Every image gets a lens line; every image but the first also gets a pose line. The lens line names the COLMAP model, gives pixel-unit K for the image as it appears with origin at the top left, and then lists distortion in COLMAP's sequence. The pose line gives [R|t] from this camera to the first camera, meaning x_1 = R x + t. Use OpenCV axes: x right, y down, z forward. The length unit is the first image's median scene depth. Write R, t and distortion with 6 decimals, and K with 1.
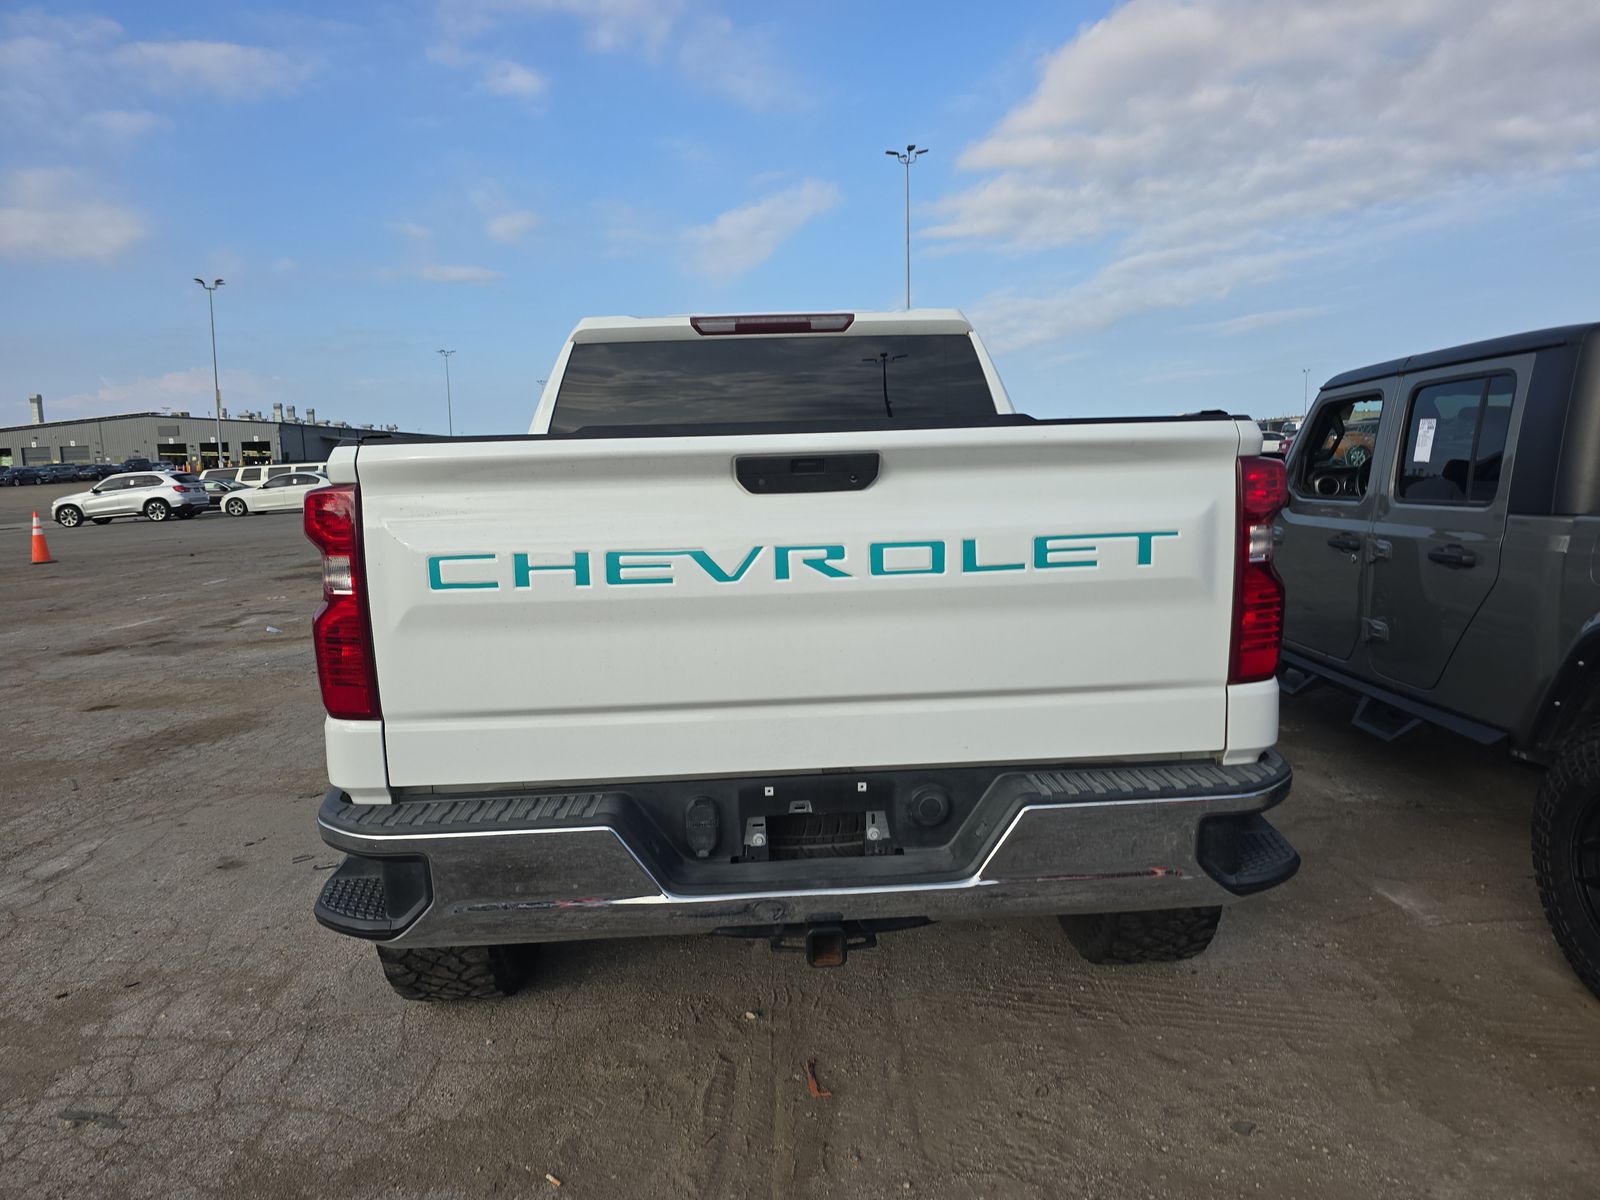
lens RADIAL K [[1099.6, 0, 804.0], [0, 1099.6, 604.3], [0, 0, 1]] dist [0.053315, -0.049287]
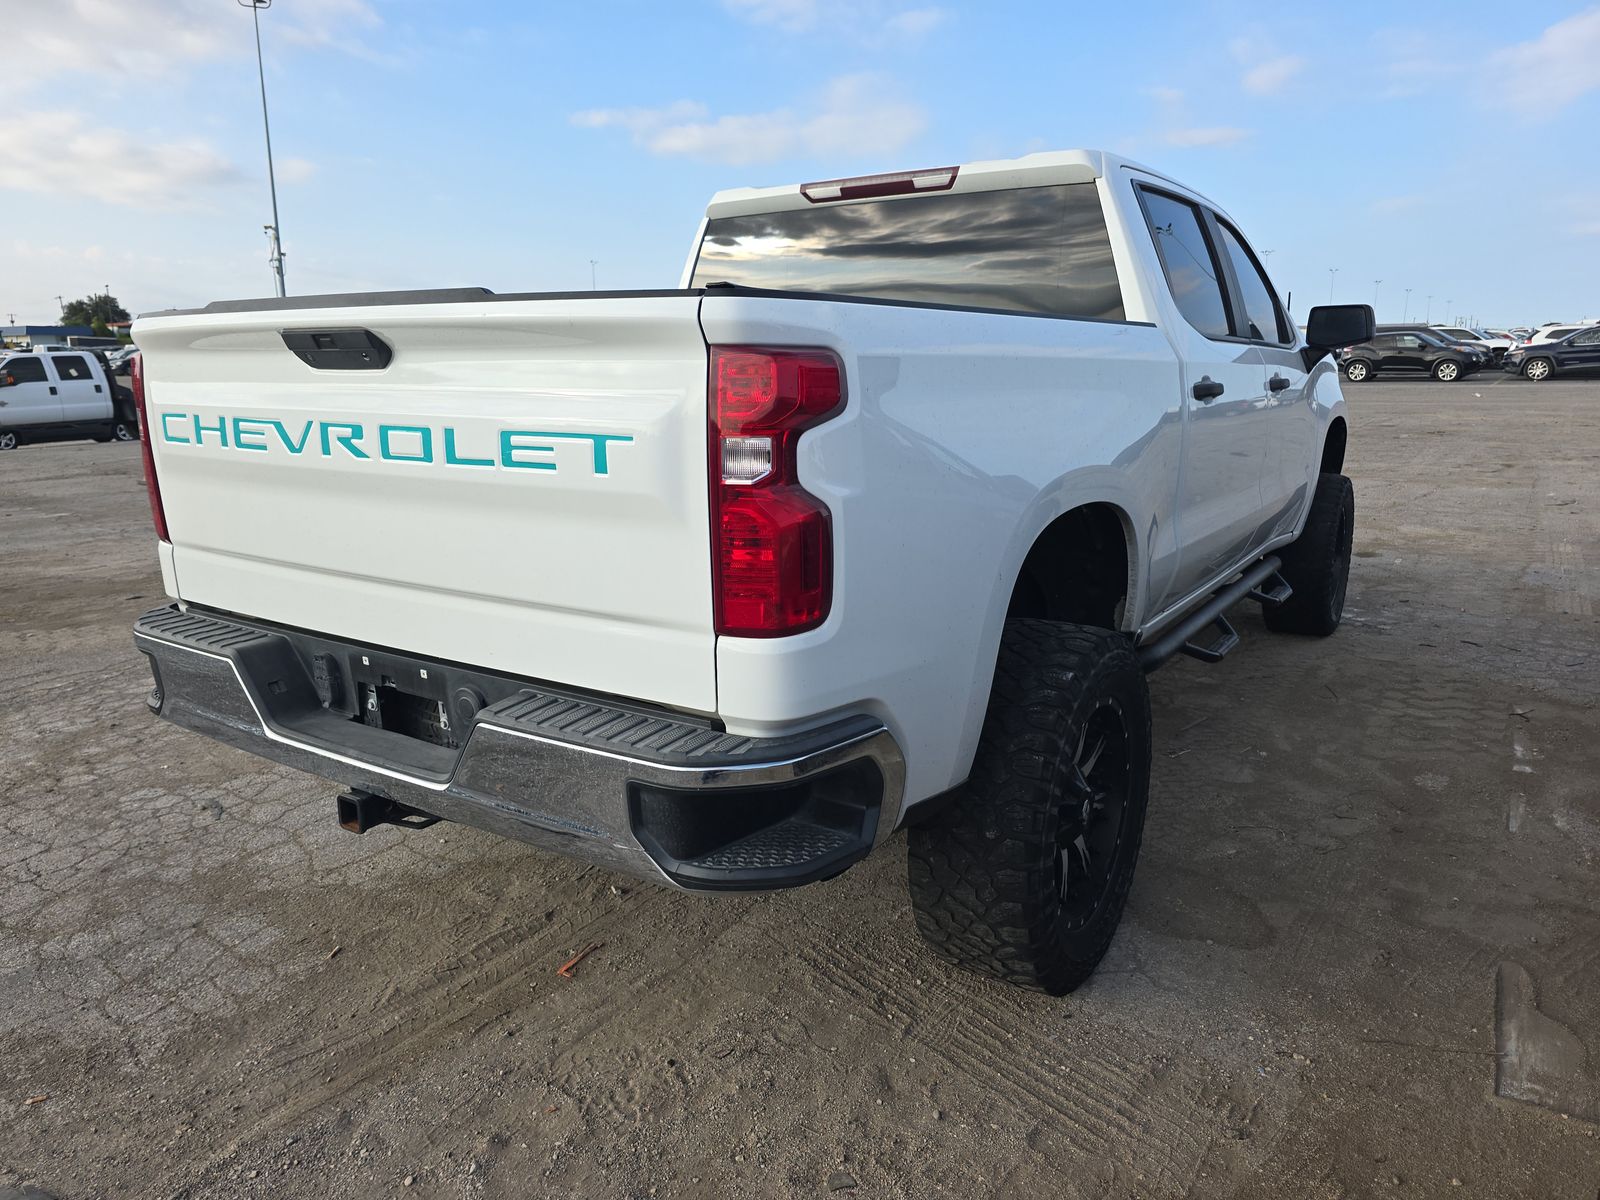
lens RADIAL K [[1099.6, 0, 804.0], [0, 1099.6, 604.3], [0, 0, 1]] dist [0.053315, -0.049287]
pose [[0.797860, 0.155940, -0.582325, 0.776603], [-0.093920, 0.986323, 0.135445, -0.054828], [0.595482, -0.053374, 0.801593, 0.353196]]
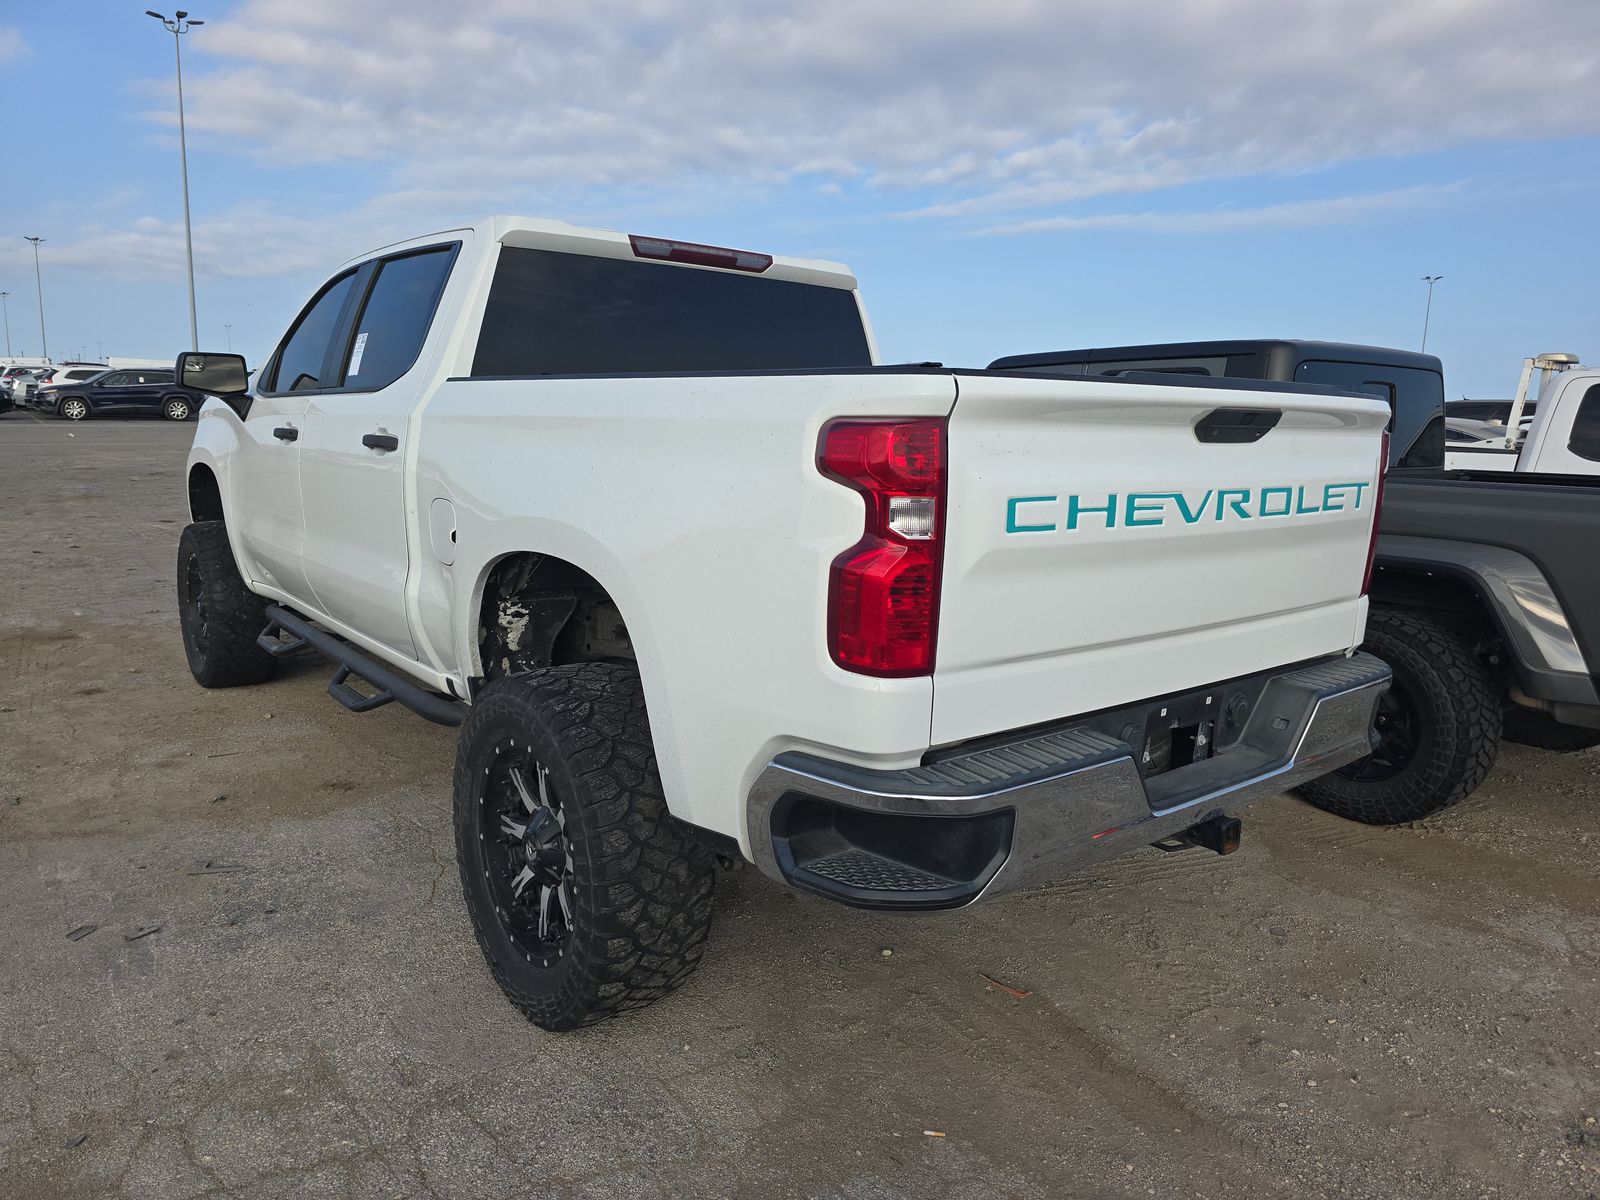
lens RADIAL K [[1120.9, 0, 796.9], [0, 1120.9, 612.2], [0, 0, 1]] dist [0.072633, -0.070326]
pose [[0.796636, -0.052306, 0.602192, -0.869327], [0.023560, 0.998179, 0.055535, -0.002559], [-0.604000, -0.030053, 0.796418, 0.274526]]
